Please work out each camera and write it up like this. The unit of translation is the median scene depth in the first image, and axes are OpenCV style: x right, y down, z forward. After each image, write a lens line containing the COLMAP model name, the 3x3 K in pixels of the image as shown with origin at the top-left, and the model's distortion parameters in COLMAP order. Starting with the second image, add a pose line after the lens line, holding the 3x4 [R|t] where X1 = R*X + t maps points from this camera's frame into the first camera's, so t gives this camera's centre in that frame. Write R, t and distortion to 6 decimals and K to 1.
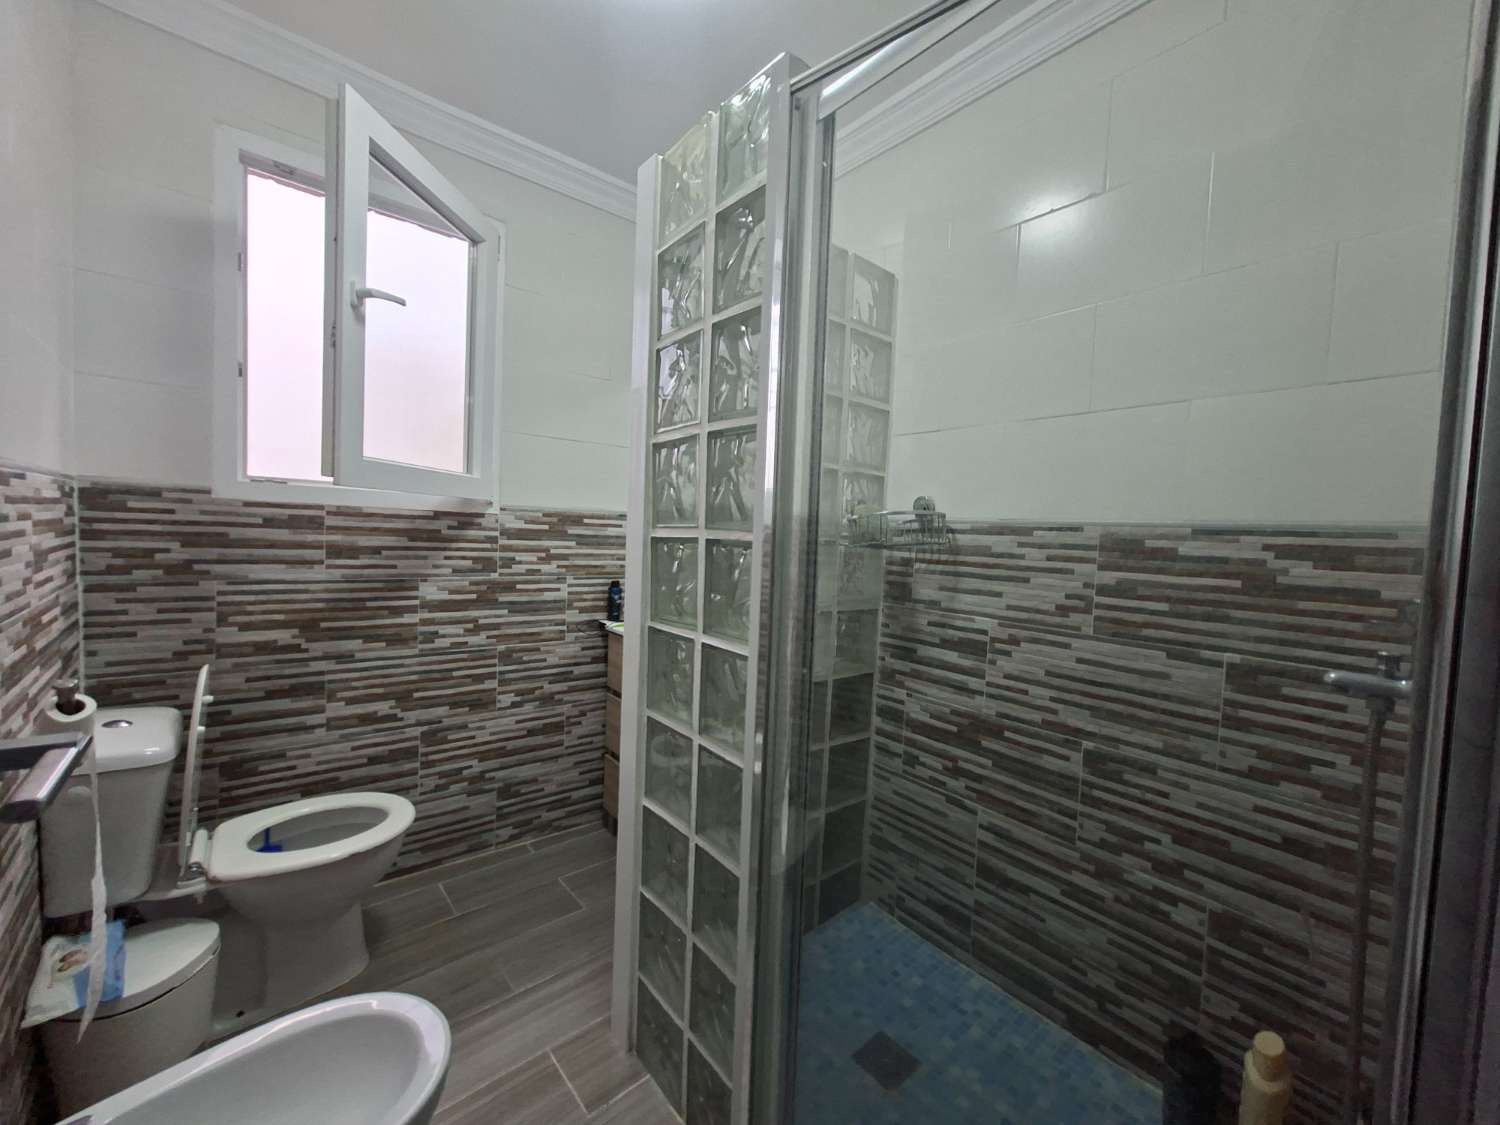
lens RADIAL K [[593.5, 0, 752.8], [0, 593.5, 560.2], [0, 0, 1]] dist [-0.006042, -0.000280]
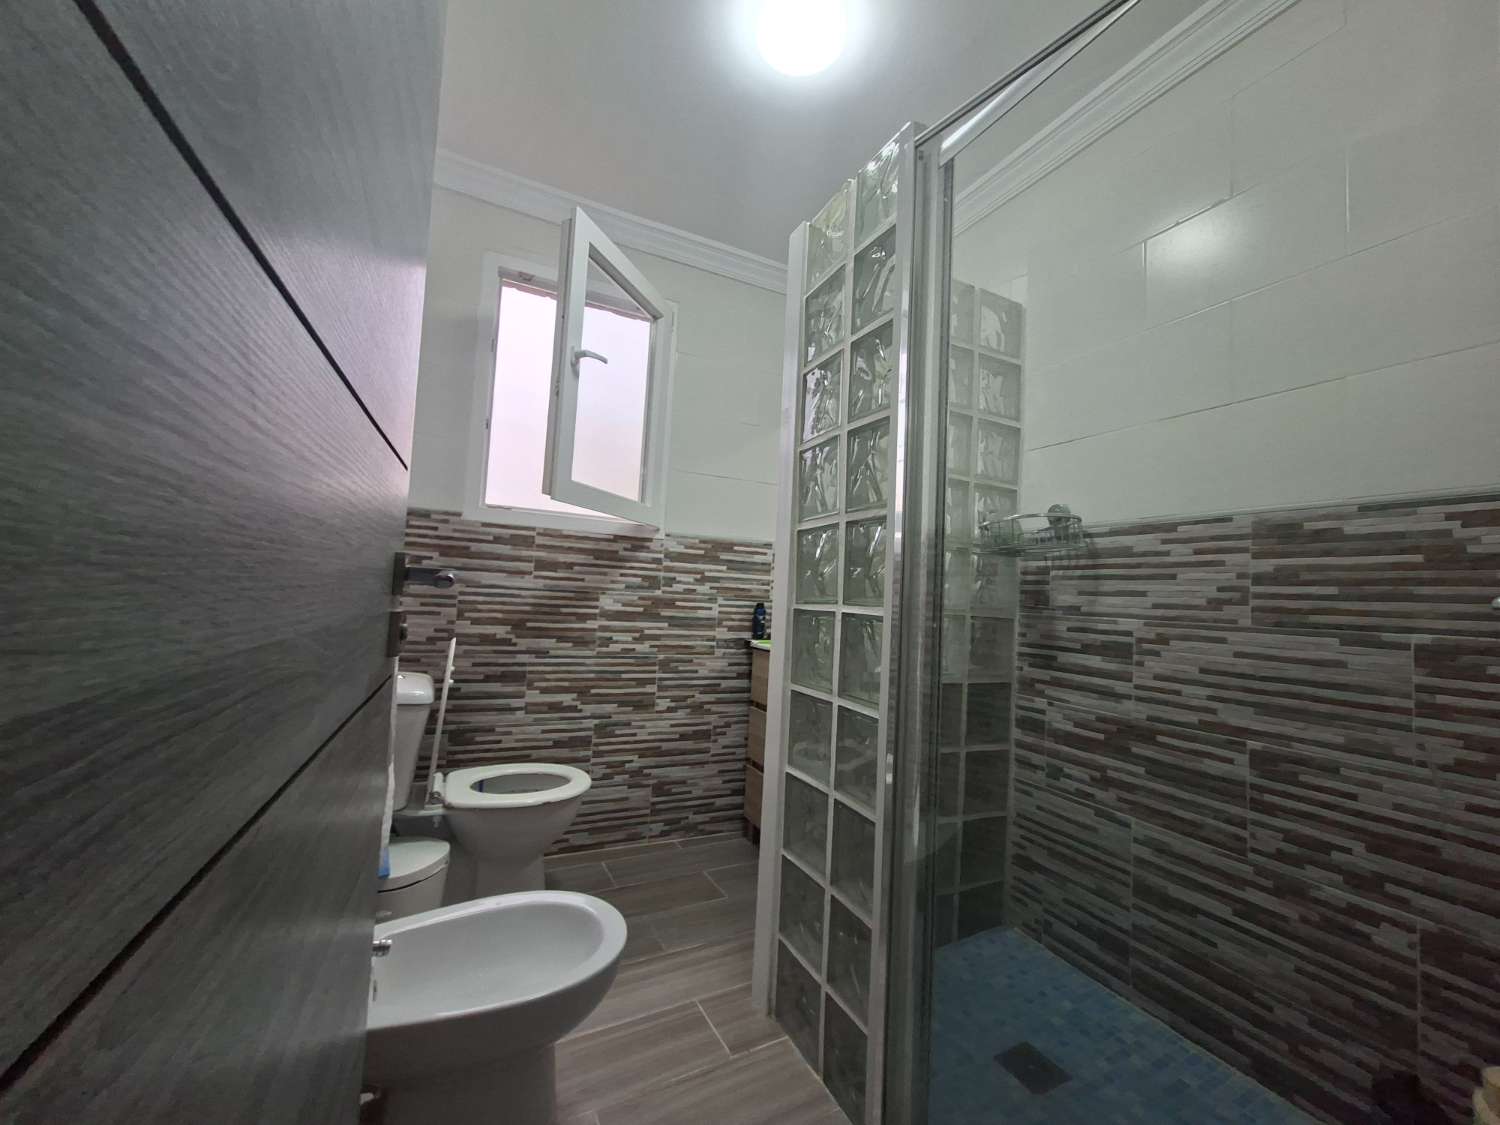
lens RADIAL K [[593.5, 0, 745.6], [0, 593.5, 569.1], [0, 0, 1]] dist [-0.006042, -0.000280]
pose [[0.971874, -0.004443, -0.235459, 0.003462], [-0.022484, 0.993504, -0.111551, 0.150393], [0.234426, 0.113708, 0.965461, -0.118824]]
